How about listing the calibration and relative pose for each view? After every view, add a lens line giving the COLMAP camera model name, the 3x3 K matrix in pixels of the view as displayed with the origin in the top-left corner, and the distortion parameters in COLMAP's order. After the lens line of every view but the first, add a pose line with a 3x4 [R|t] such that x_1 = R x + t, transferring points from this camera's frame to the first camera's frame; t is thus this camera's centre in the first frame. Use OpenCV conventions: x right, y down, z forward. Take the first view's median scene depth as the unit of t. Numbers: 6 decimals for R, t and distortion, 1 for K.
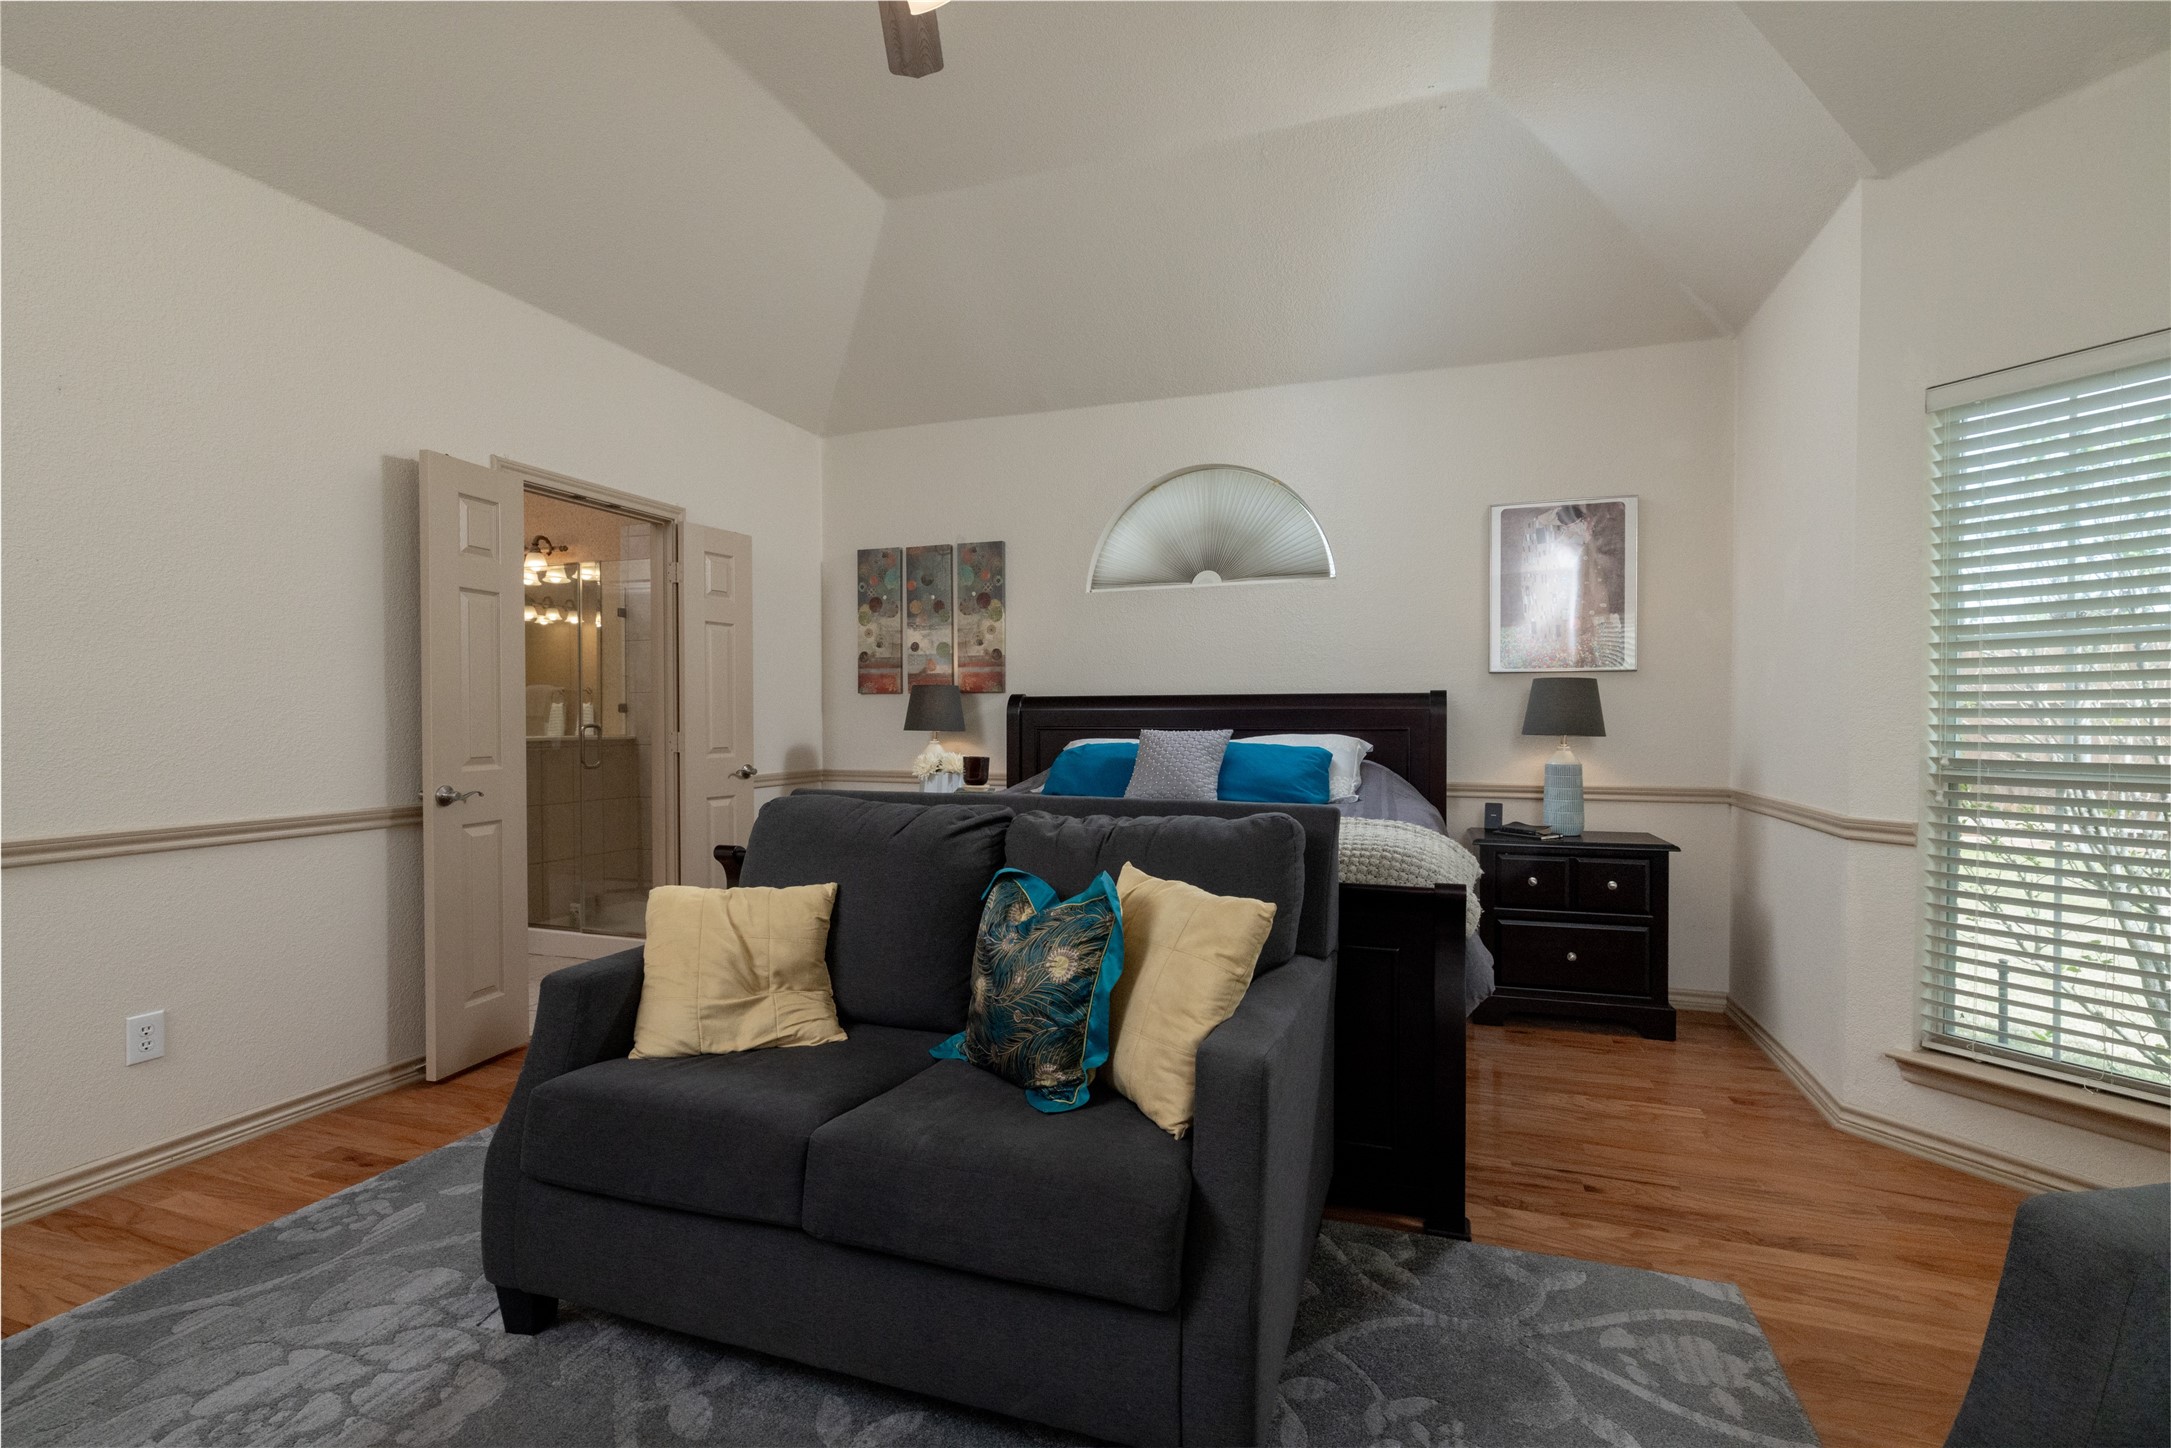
lens RADIAL K [[983.1, 0, 1091.6], [0, 983.1, 741.1], [0, 0, 1]] dist [-0.002412, 0.000105]
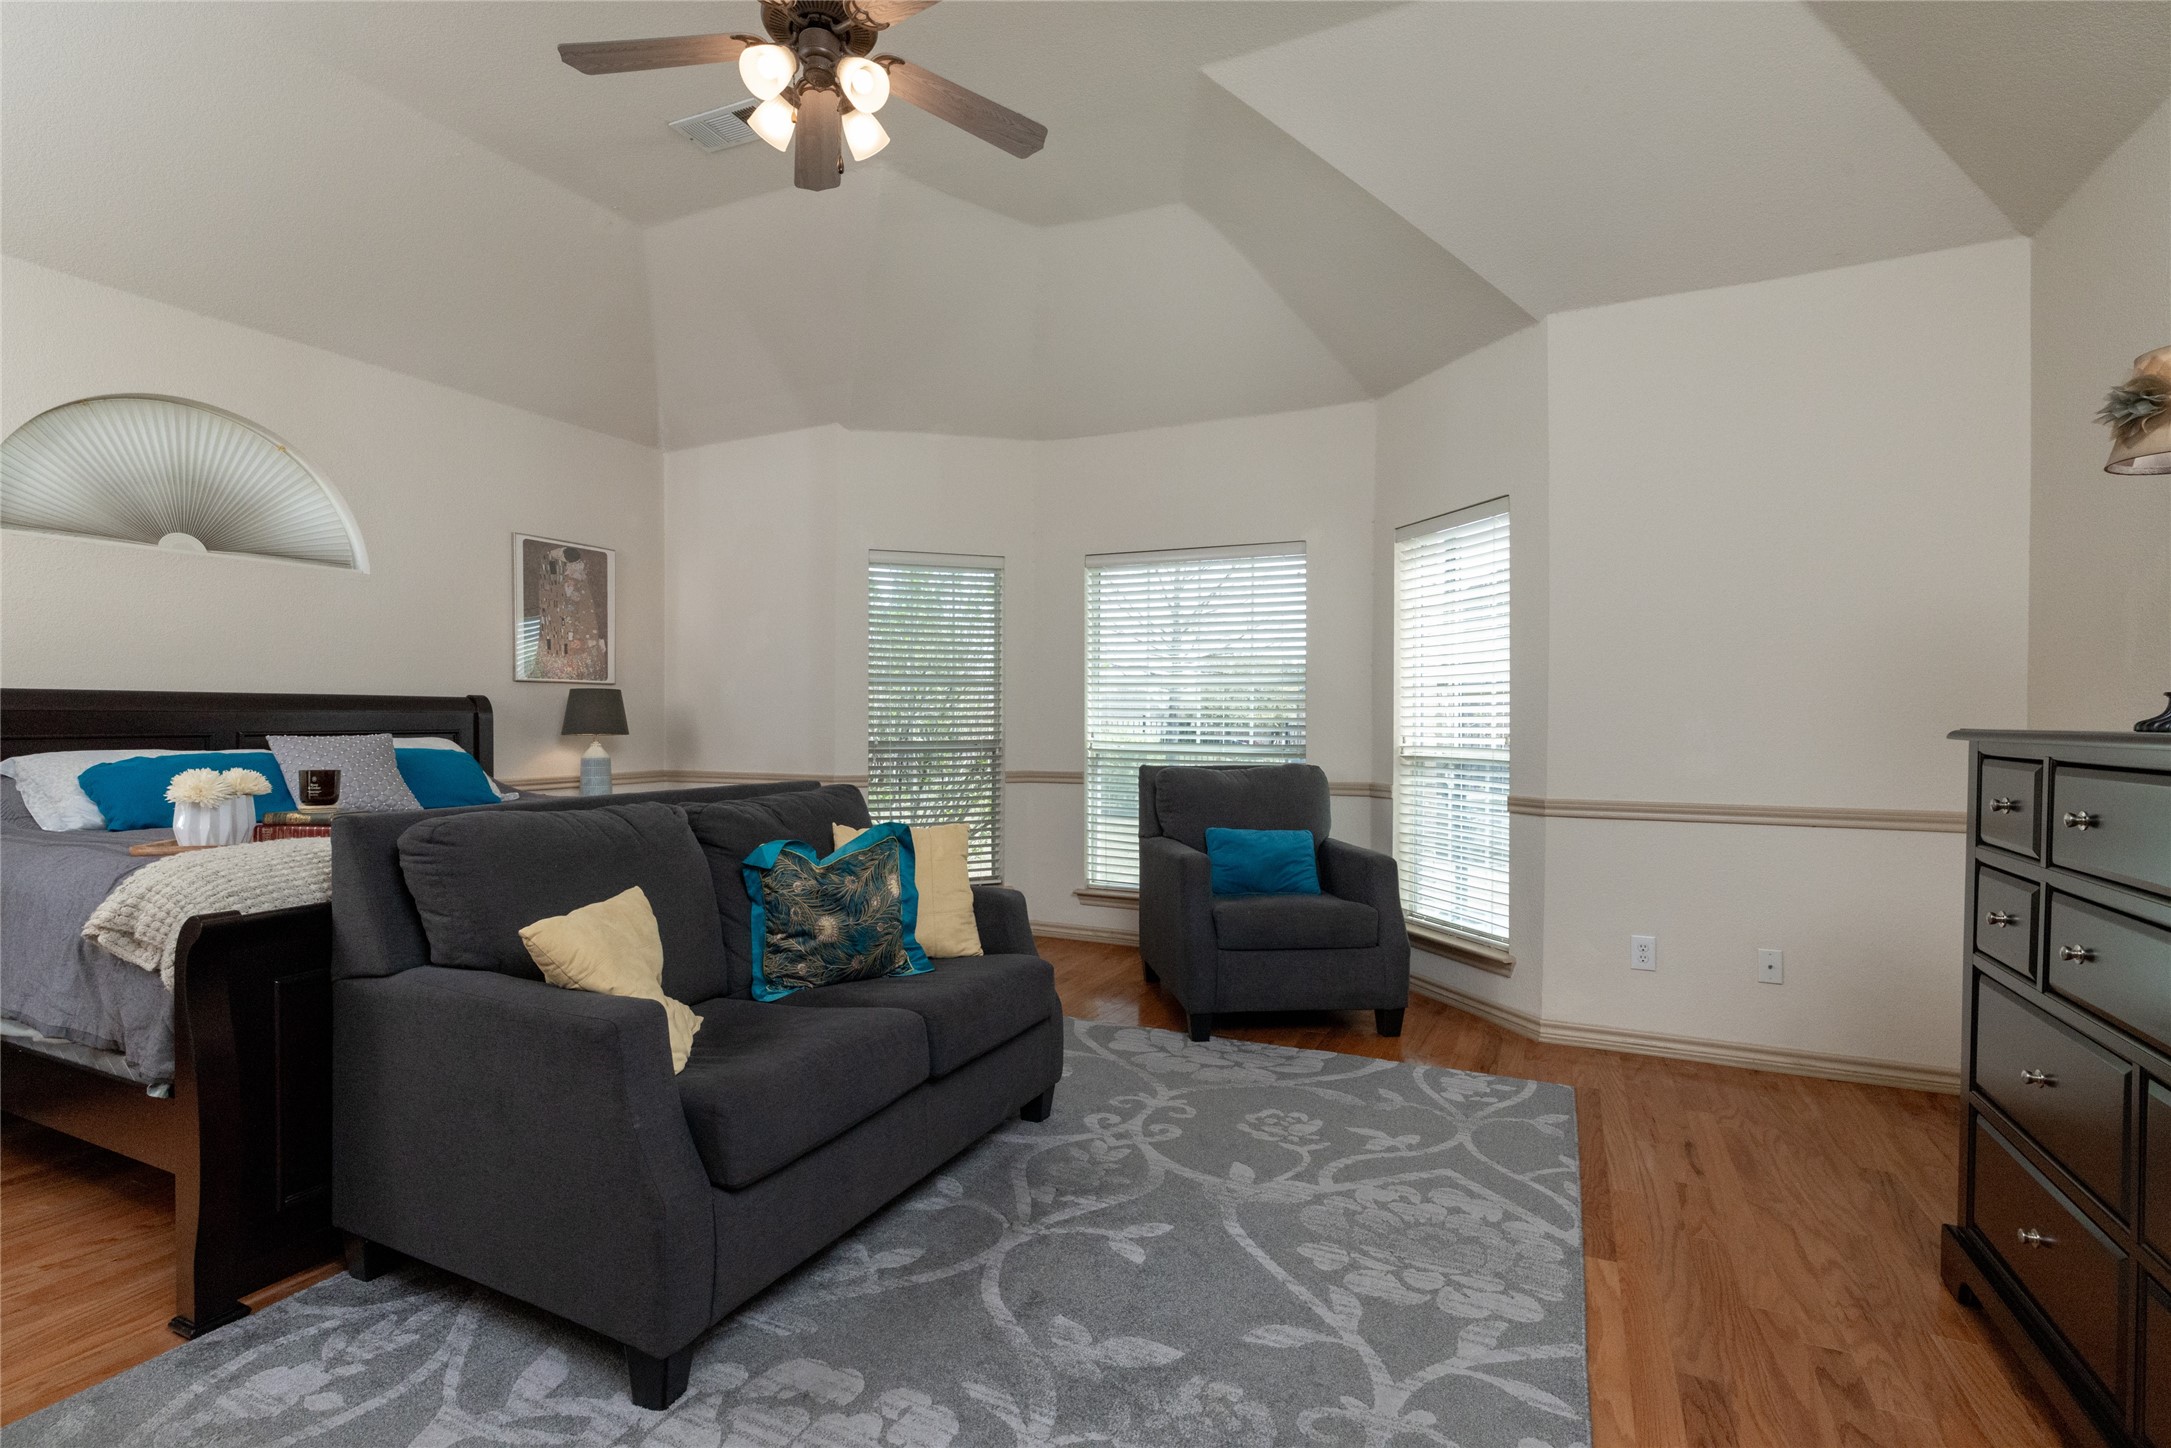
lens RADIAL K [[983.1, 0, 1094.5], [0, 983.1, 720.6], [0, 0, 1]] dist [-0.002412, 0.000105]
pose [[0.109763, -0.001448, 0.993957, -0.665258], [0.023265, 0.999729, -0.001113, -0.007991], [-0.993685, 0.023246, 0.109767, 0.230005]]
